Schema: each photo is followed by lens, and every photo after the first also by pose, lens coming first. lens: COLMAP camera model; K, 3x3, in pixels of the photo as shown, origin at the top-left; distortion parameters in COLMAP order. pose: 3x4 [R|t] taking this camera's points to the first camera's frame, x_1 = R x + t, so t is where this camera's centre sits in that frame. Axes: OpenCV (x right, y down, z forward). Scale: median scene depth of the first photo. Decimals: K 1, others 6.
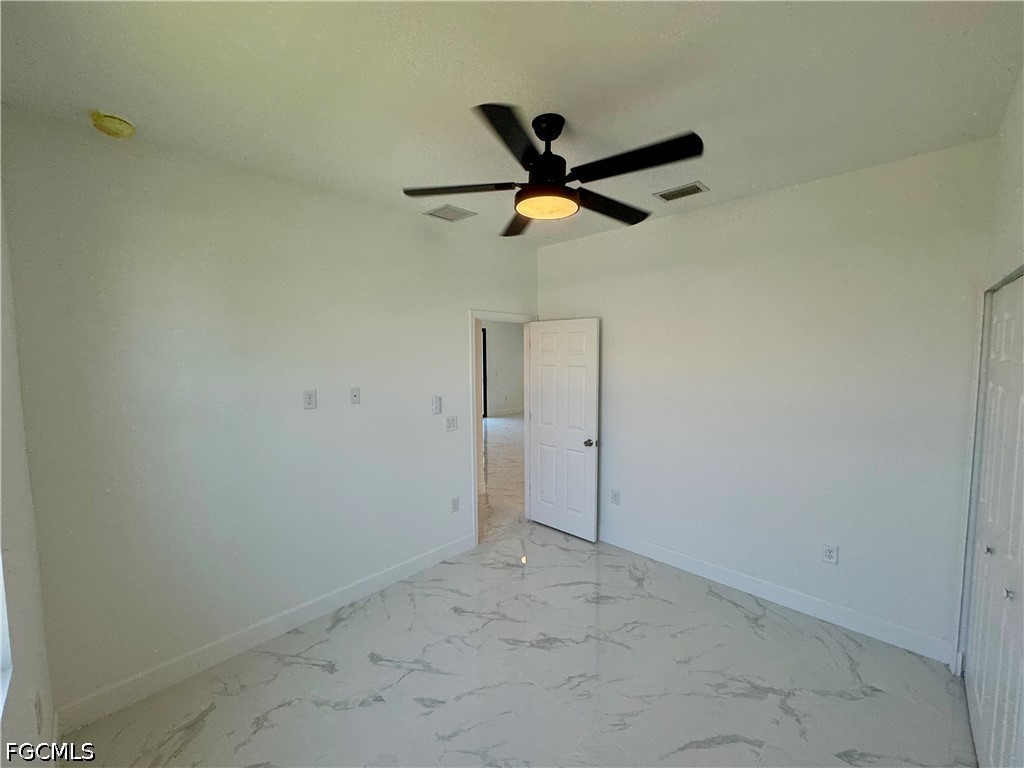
lens RADIAL K [[411.6, 0, 512.0], [0, 411.6, 384.0], [0, 0, 1]] dist [0.006580, -0.000245]
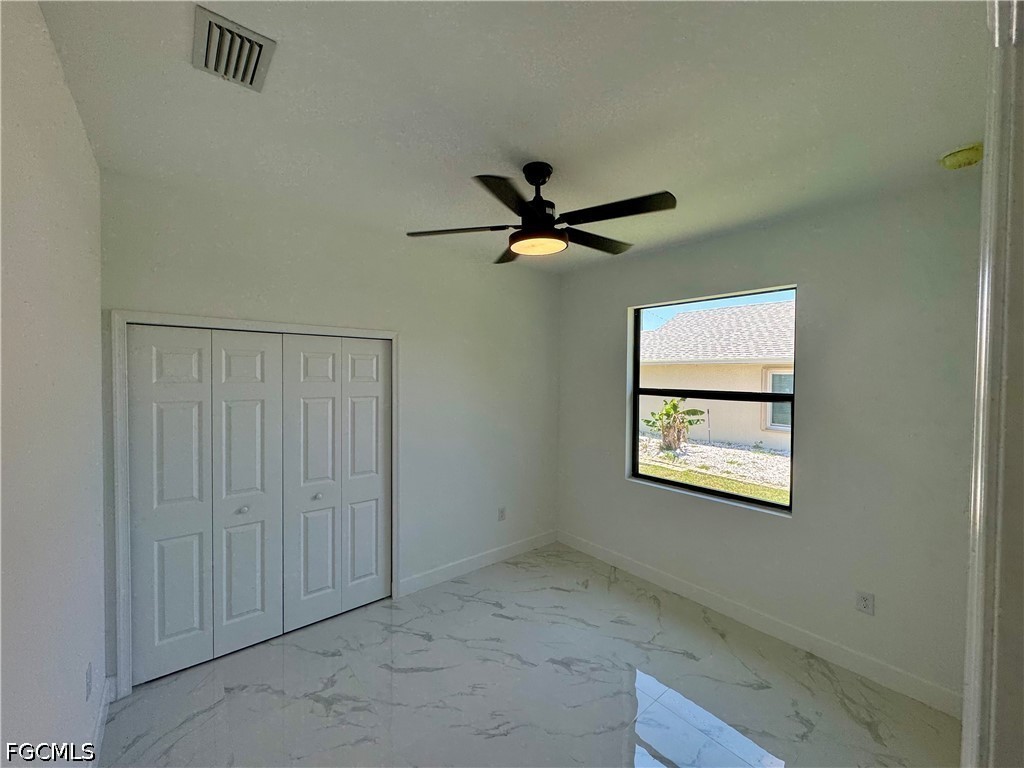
lens RADIAL K [[411.6, 0, 512.0], [0, 411.6, 384.0], [0, 0, 1]] dist [0.006580, -0.000245]
pose [[-0.994230, -0.002471, 0.107239, 0.033407], [0.007750, 0.995467, 0.094790, -0.154750], [-0.106987, 0.095074, -0.989704, 1.963972]]
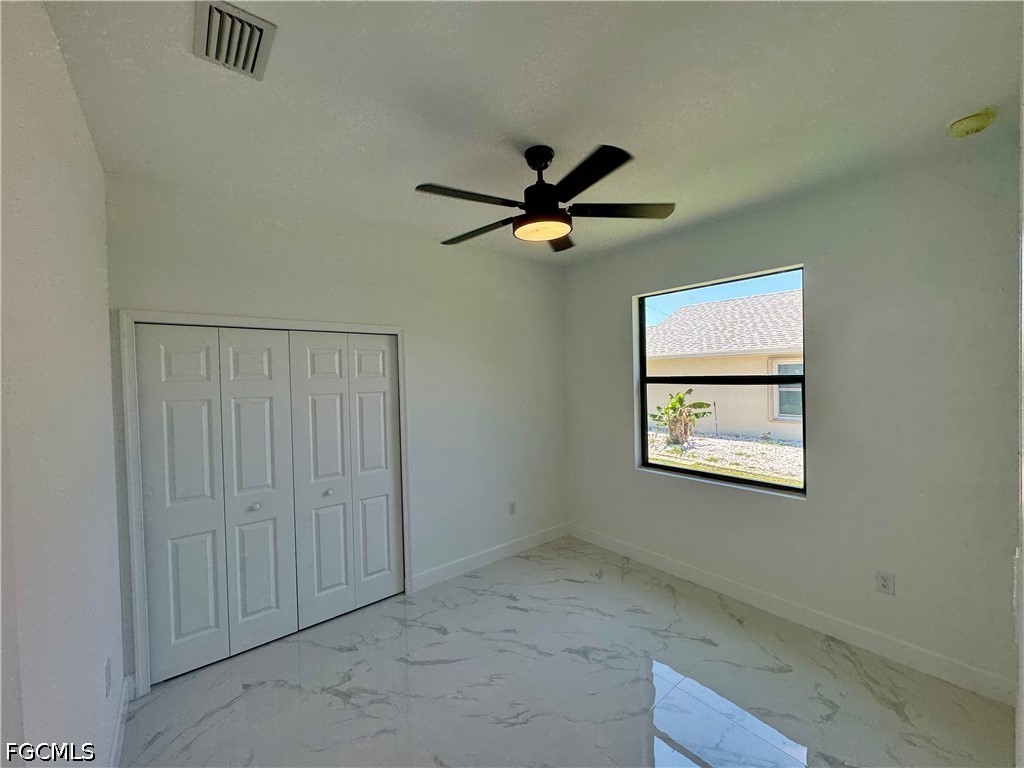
lens RADIAL K [[411.6, 0, 512.0], [0, 411.6, 384.0], [0, 0, 1]] dist [0.006580, -0.000245]
pose [[-0.992790, 0.029701, 0.116126, 0.046221], [0.040422, 0.995022, 0.091087, -0.117599], [-0.112843, 0.095124, -0.989049, 1.963341]]
